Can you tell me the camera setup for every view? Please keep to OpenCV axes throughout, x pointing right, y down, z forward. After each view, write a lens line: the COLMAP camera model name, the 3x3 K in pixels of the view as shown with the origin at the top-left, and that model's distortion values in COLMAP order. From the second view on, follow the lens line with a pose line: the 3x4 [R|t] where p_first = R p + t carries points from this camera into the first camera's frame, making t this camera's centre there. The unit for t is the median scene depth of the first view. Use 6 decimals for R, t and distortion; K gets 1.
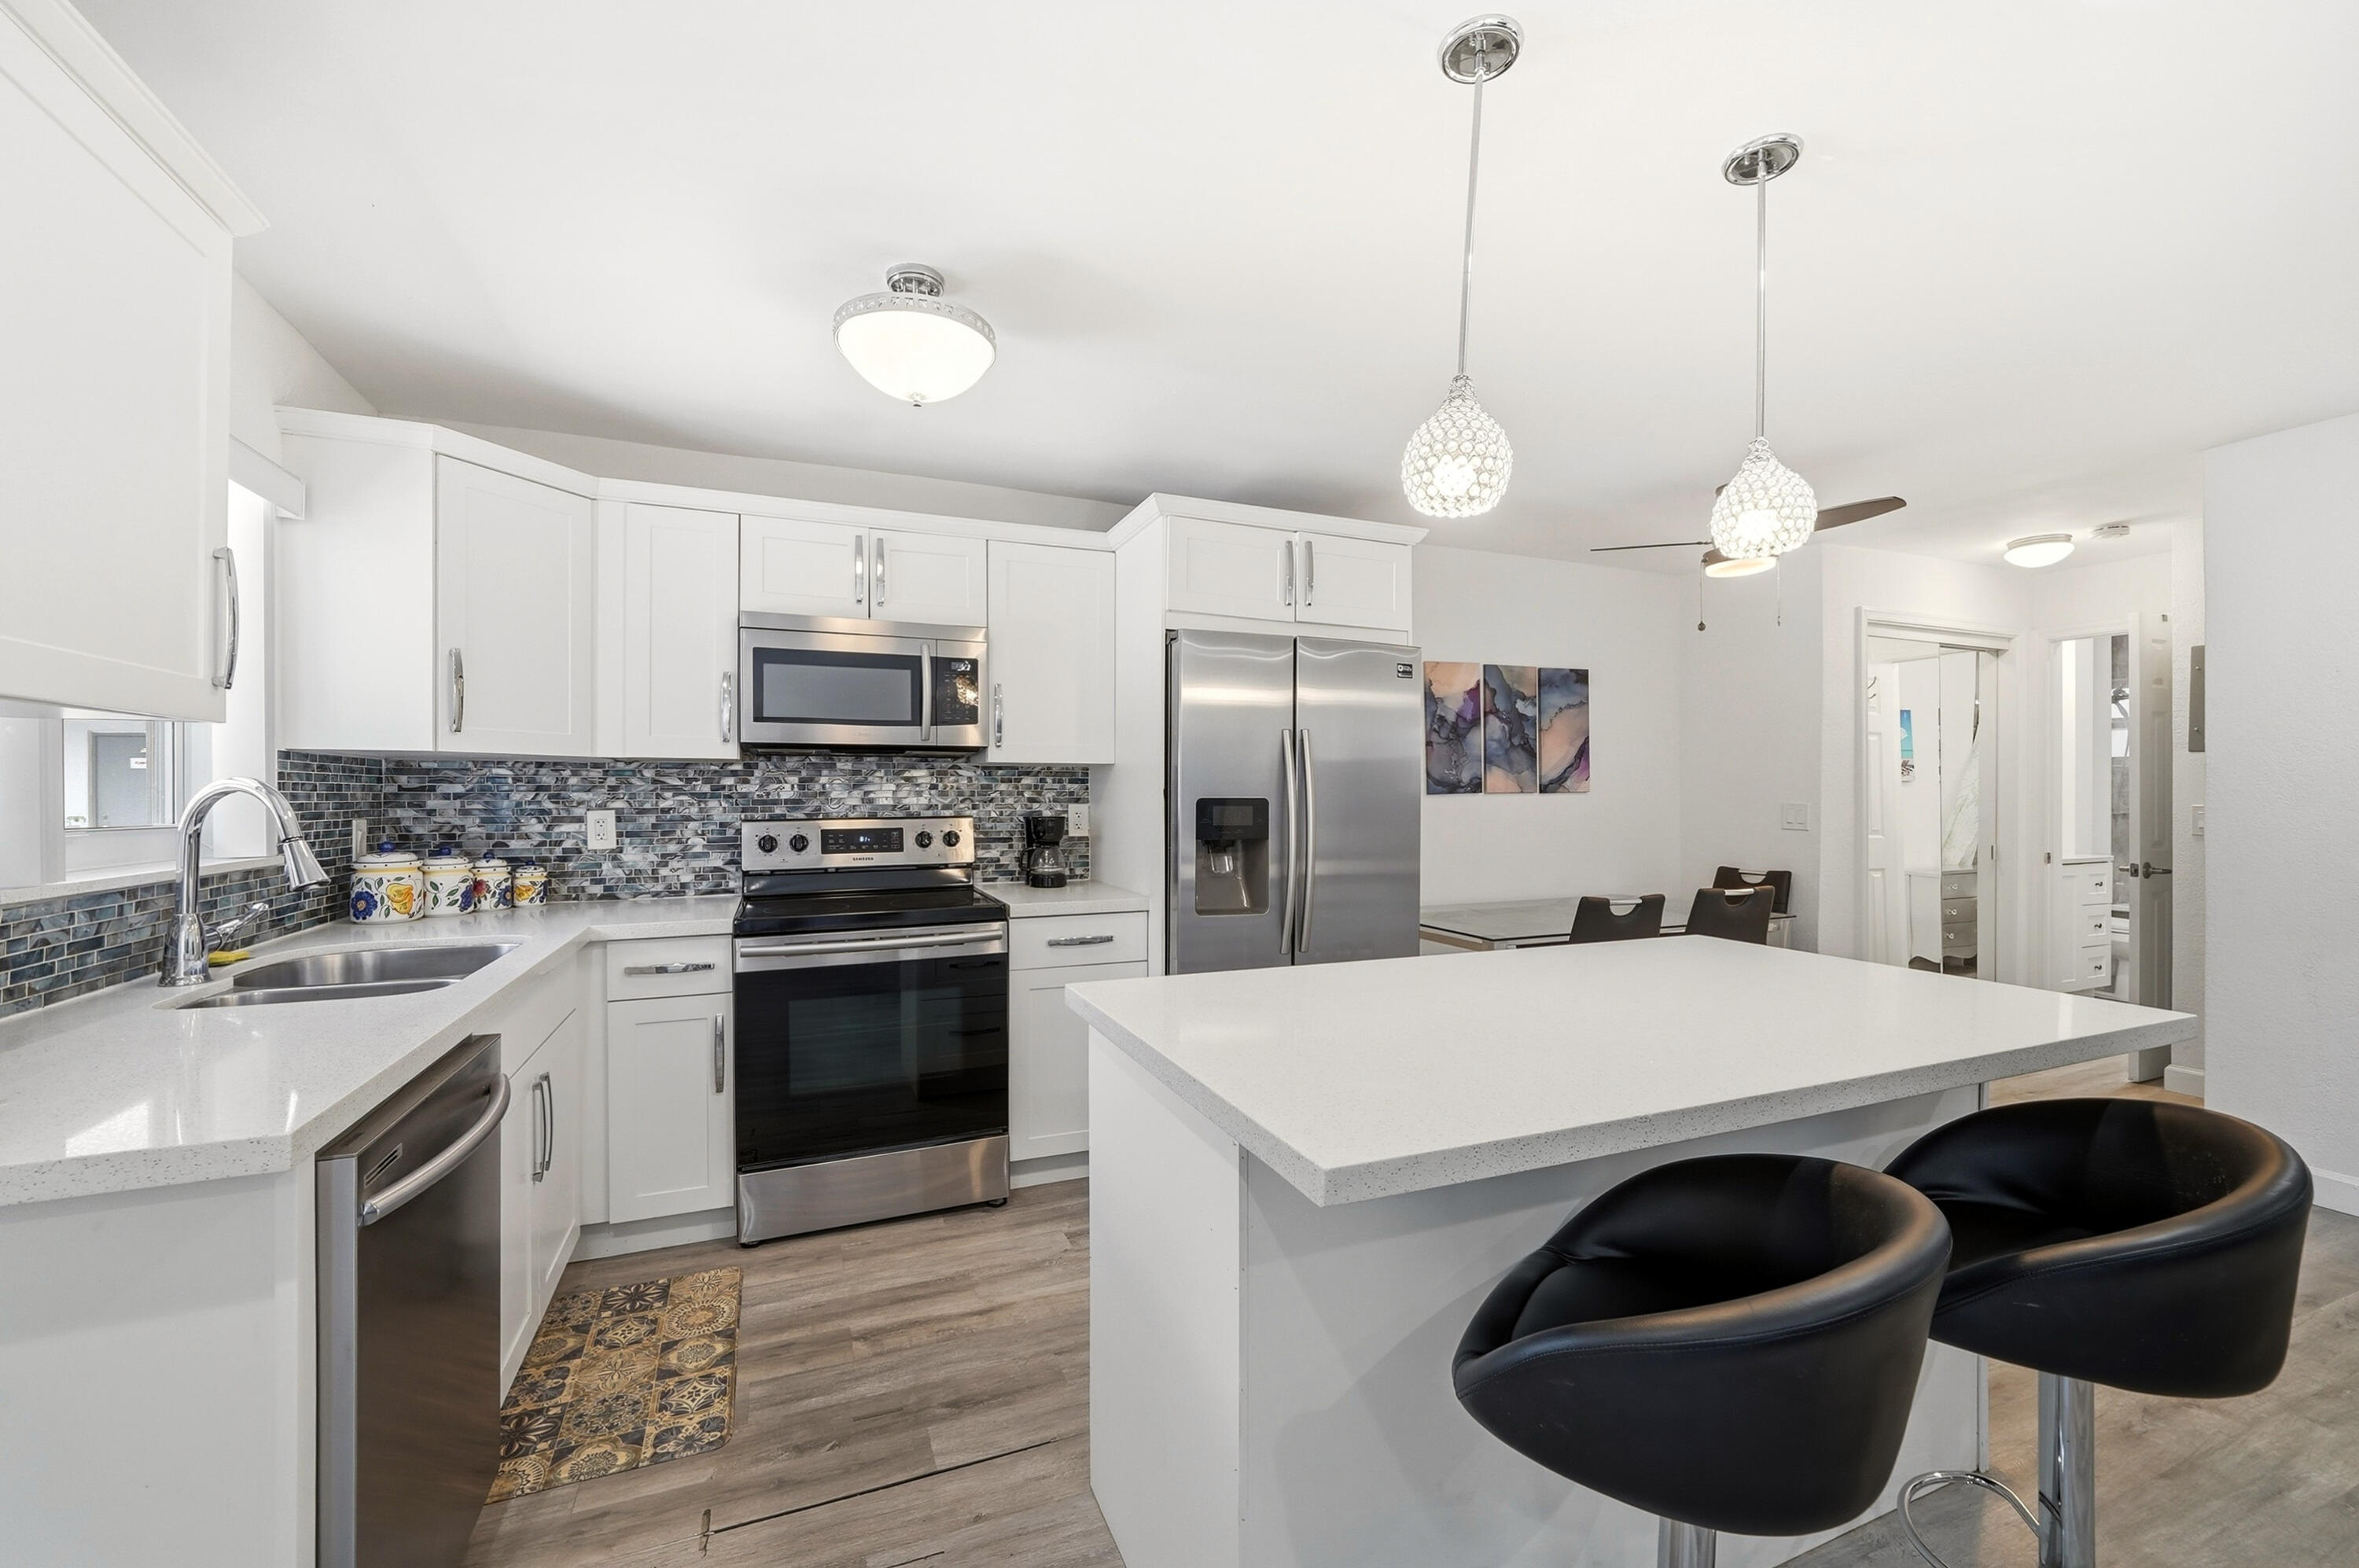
lens RADIAL K [[957.0, 0, 1182.3], [0, 957.0, 792.4], [0, 0, 1]] dist [-0.003685, 0.002049]
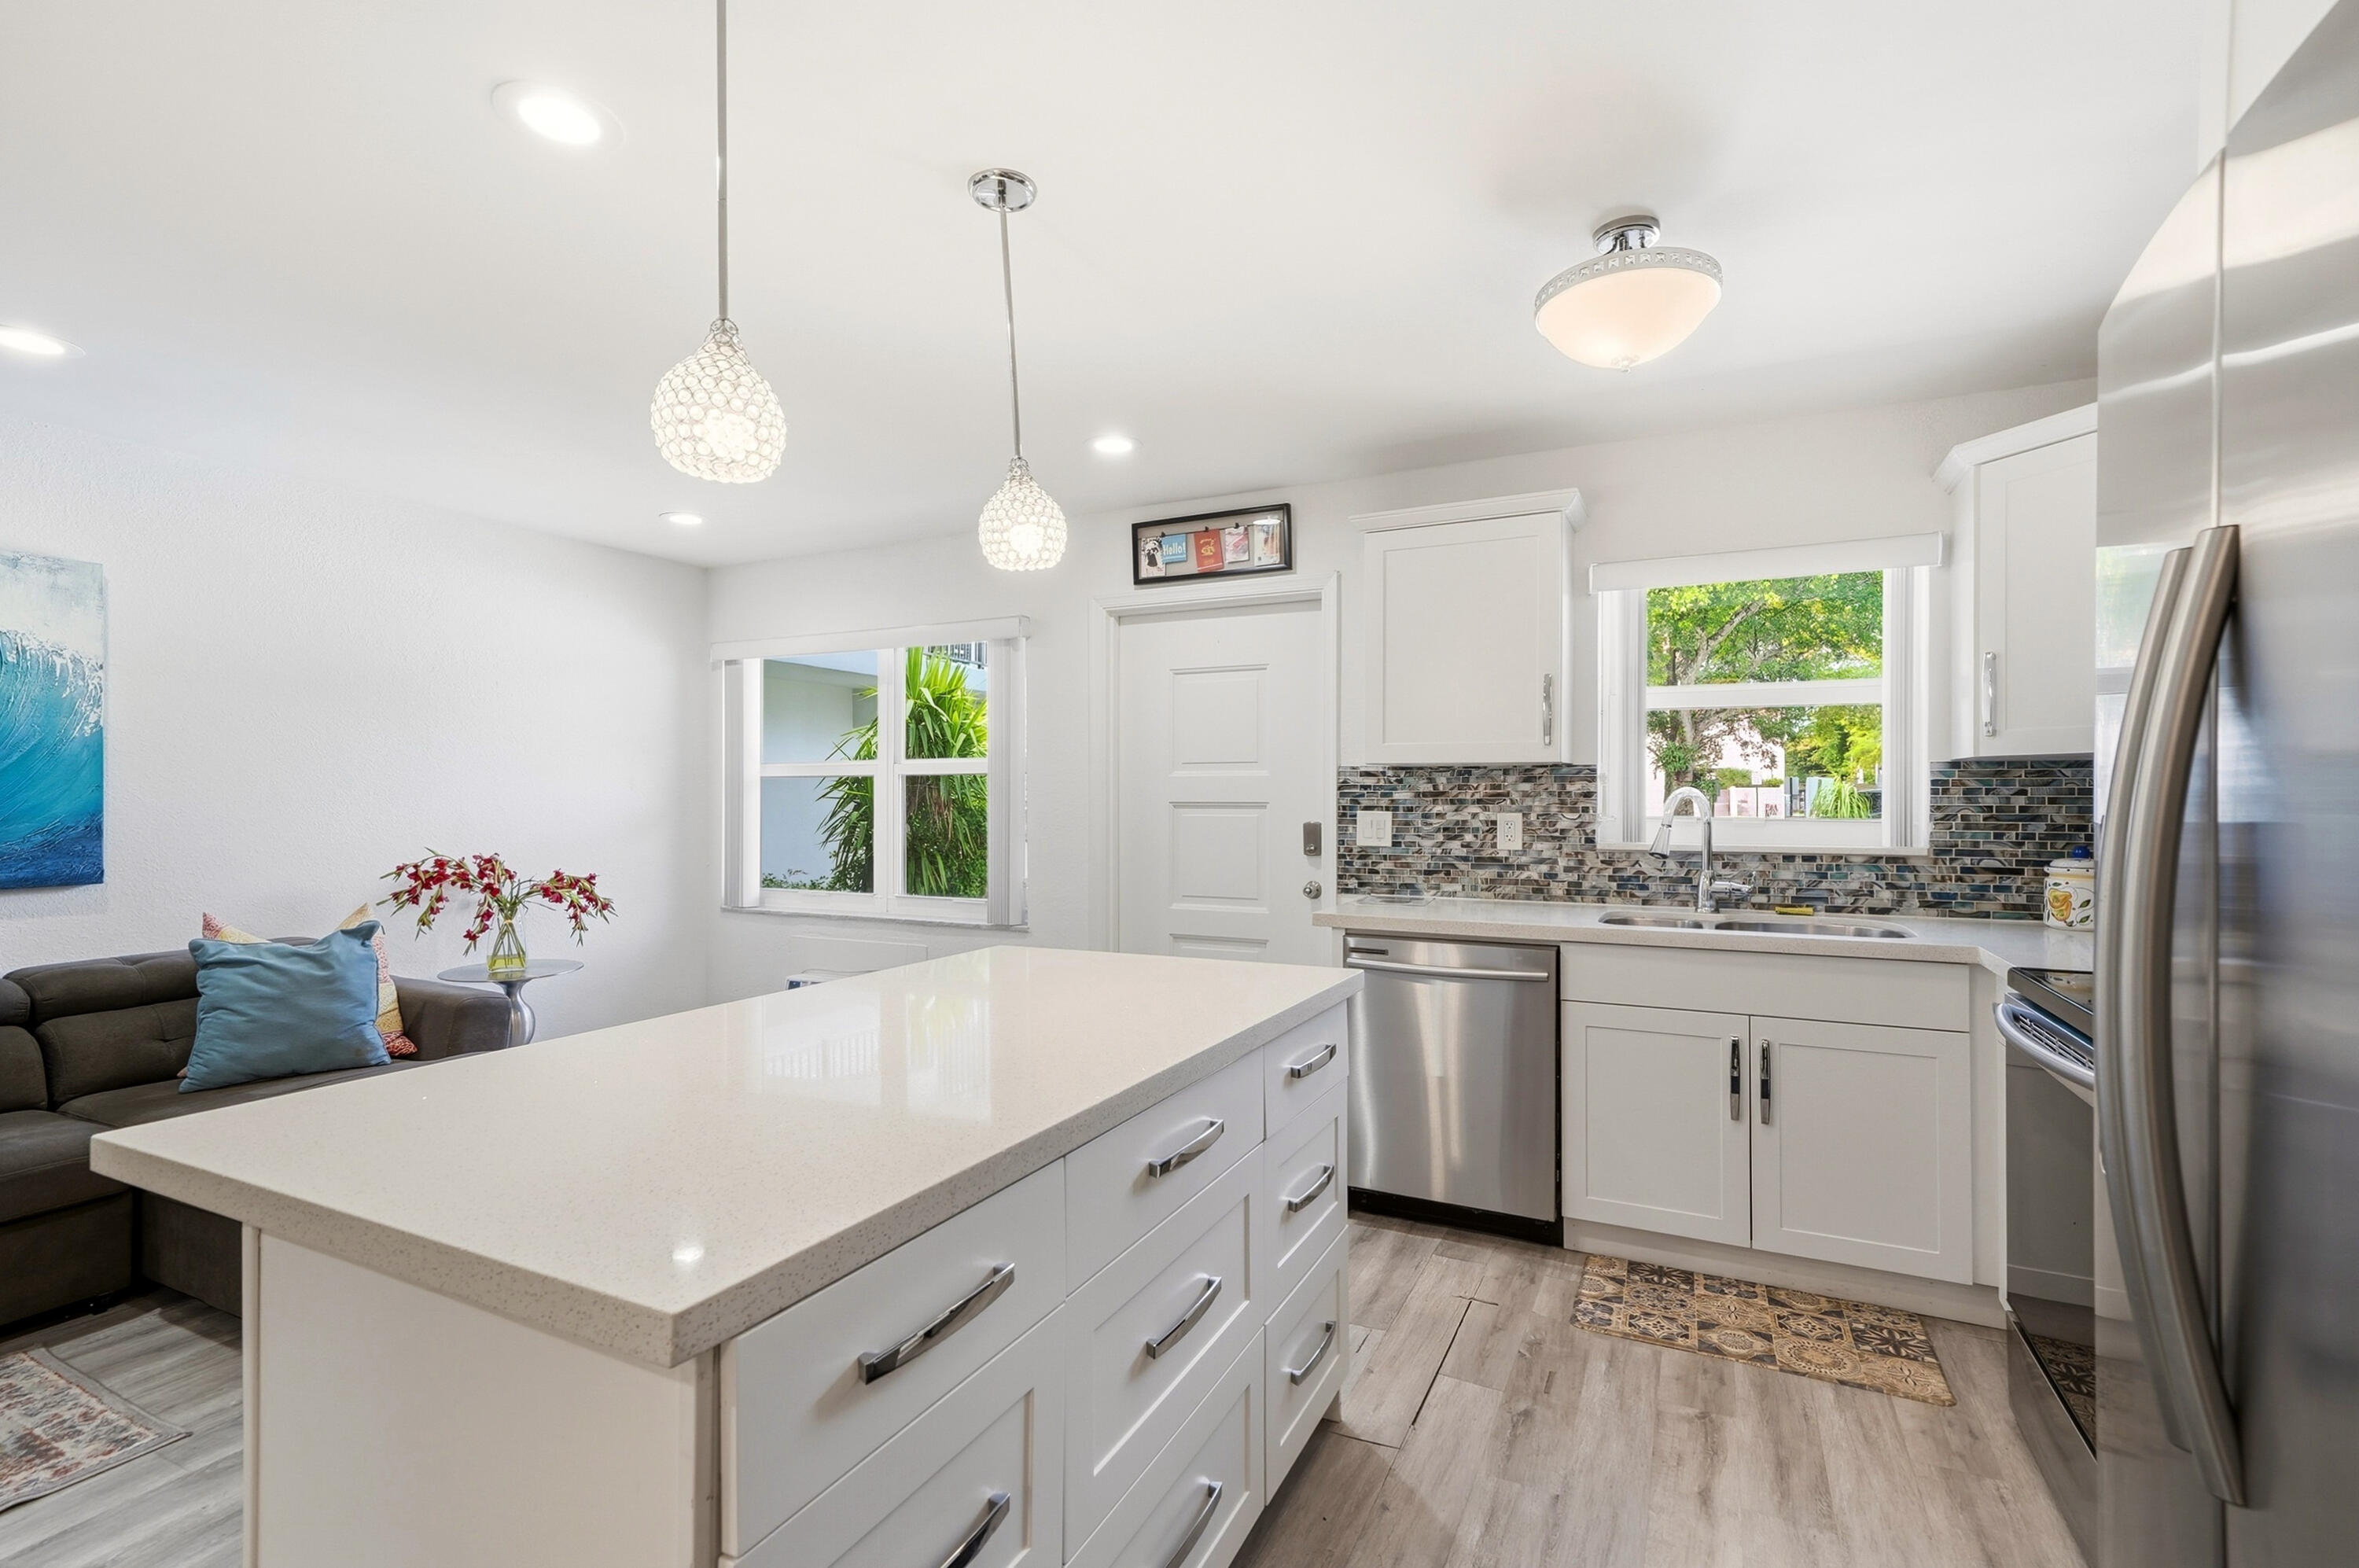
lens RADIAL K [[1065.4, 0, 1177.3], [0, 1065.4, 796.5], [0, 0, 1]] dist [0.005060, 0.003127]
pose [[-0.758068, 0.002173, -0.652172, 0.430931], [0.003040, 0.999995, -0.000201, -0.002287], [0.652169, -0.002135, -0.758071, 0.911026]]
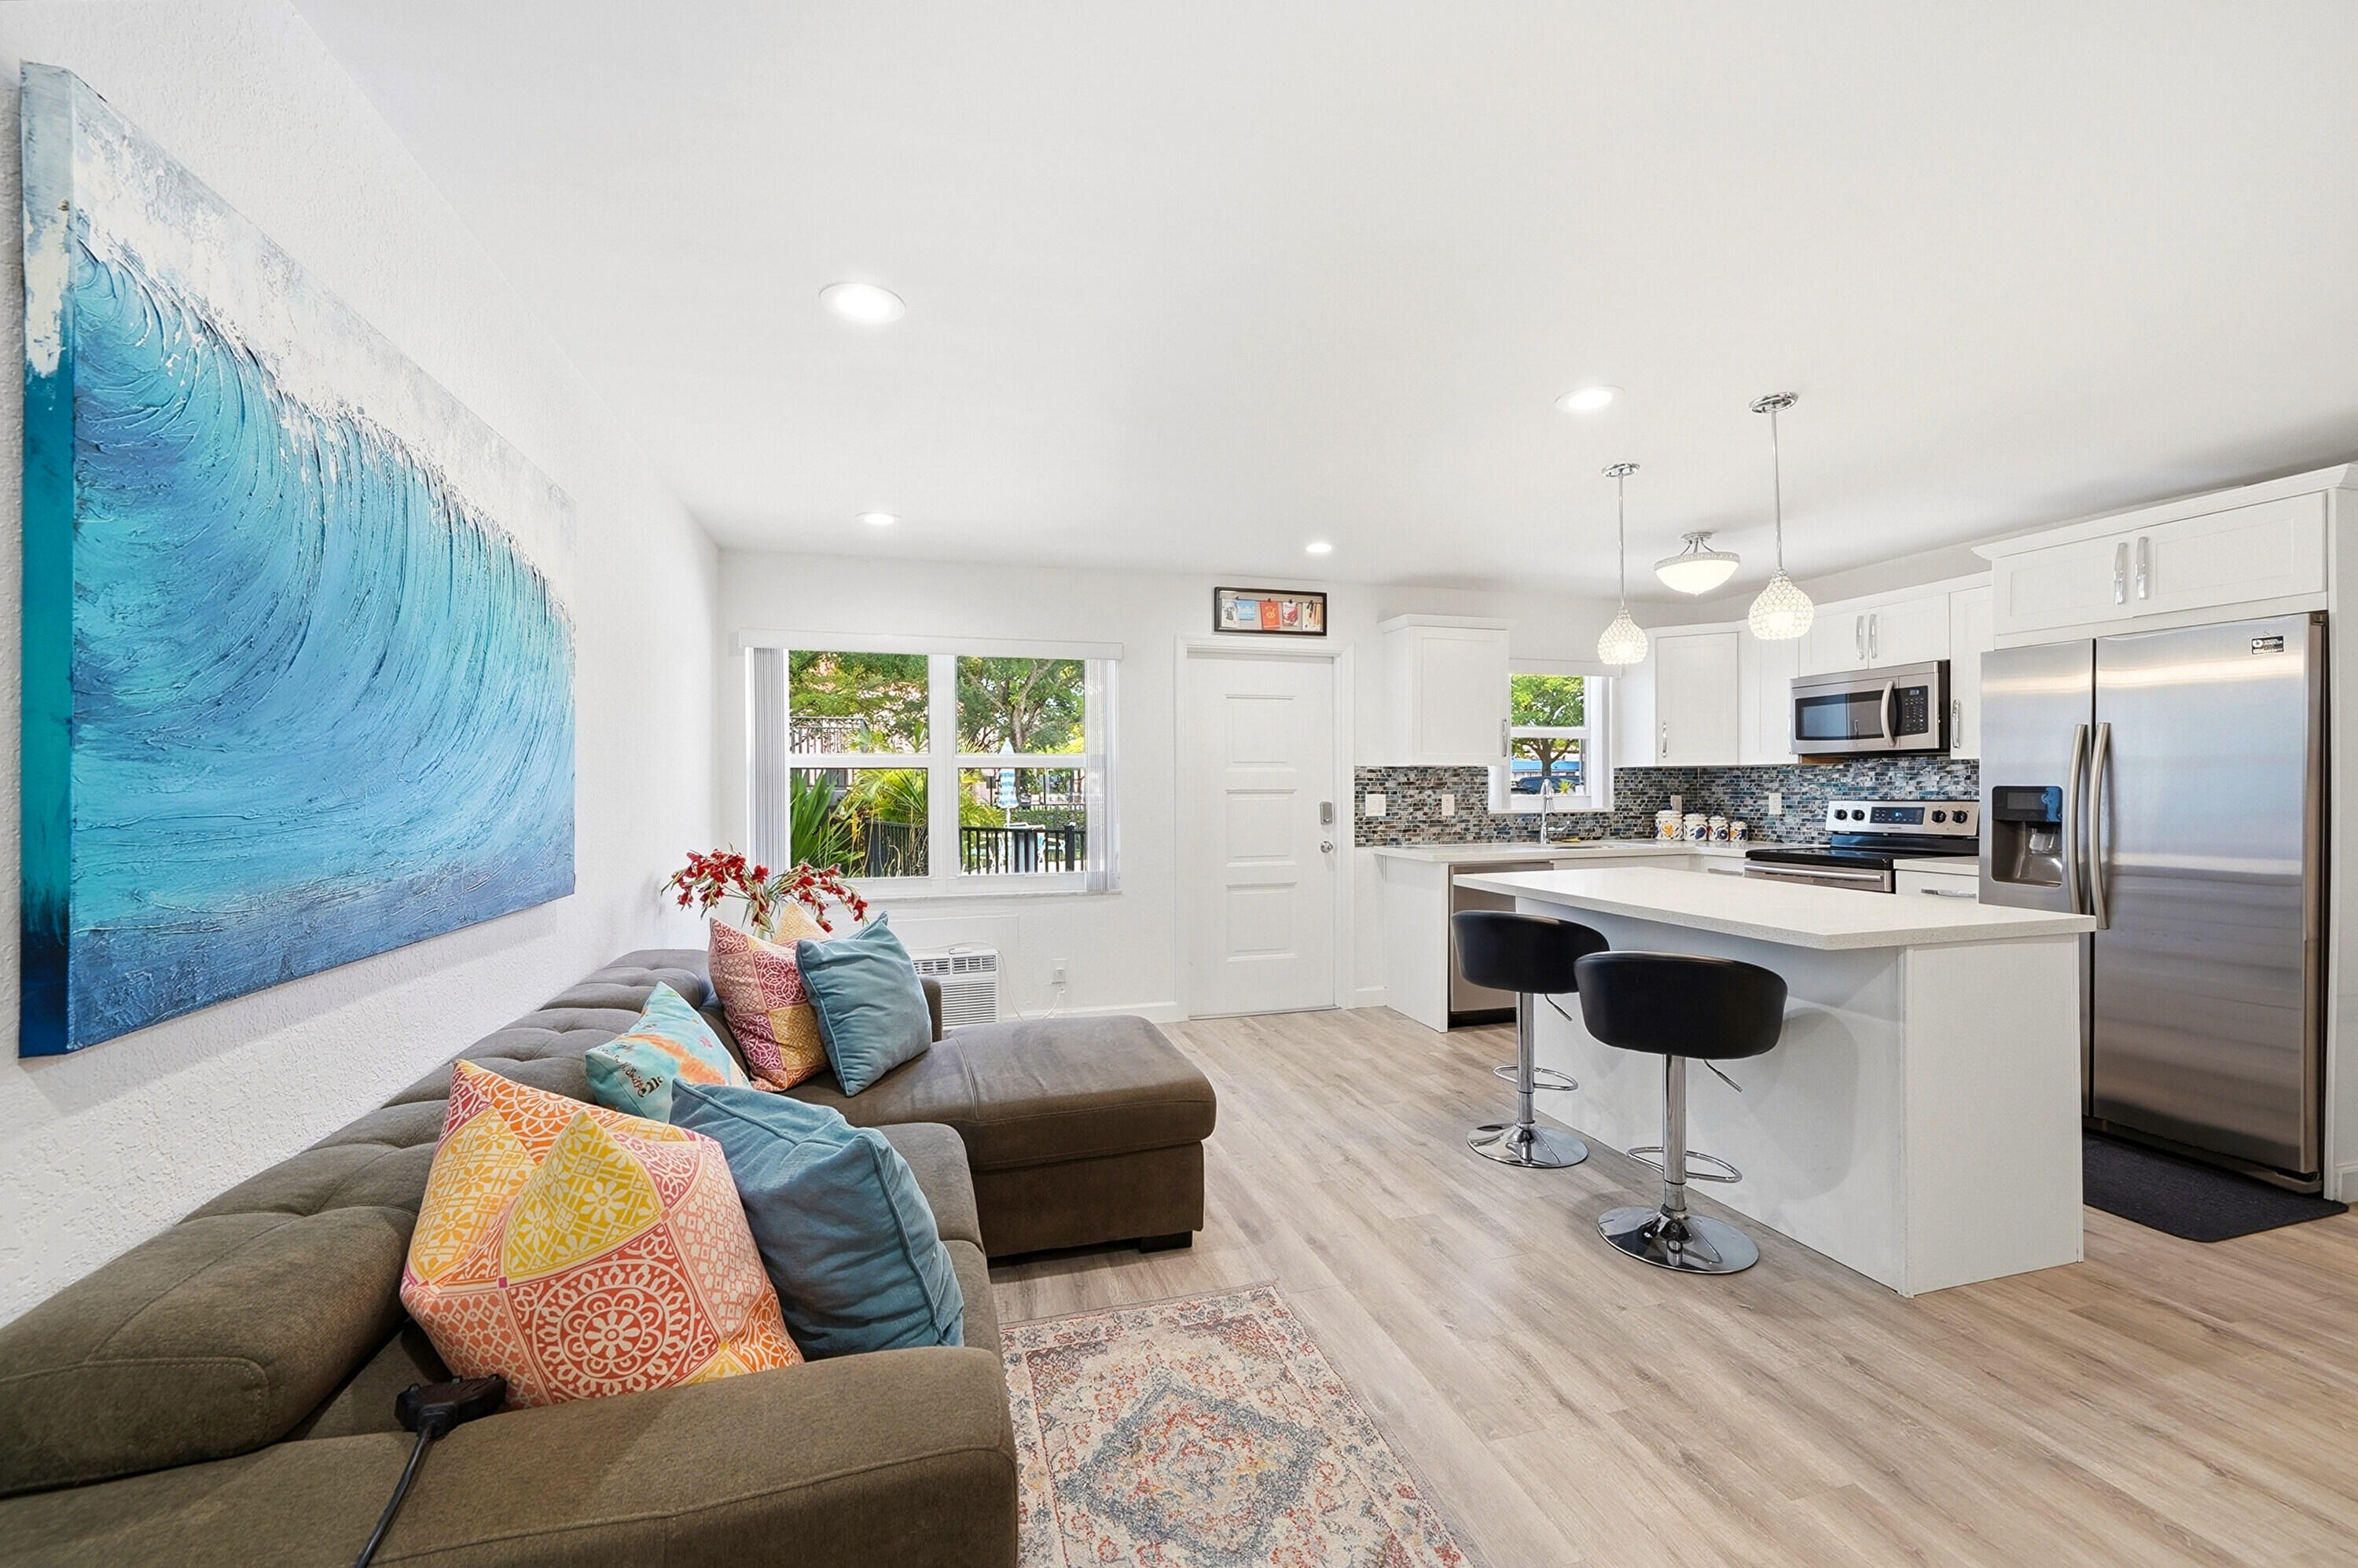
lens RADIAL K [[956.6, 0, 1186.2], [0, 956.6, 789.0], [0, 0, 1]] dist [-0.003685, 0.002049]
pose [[-0.116059, 0.003219, -0.993237, 1.164082], [0.007881, 0.999966, 0.002320, -0.001686], [0.993211, -0.007559, -0.116080, 0.087553]]
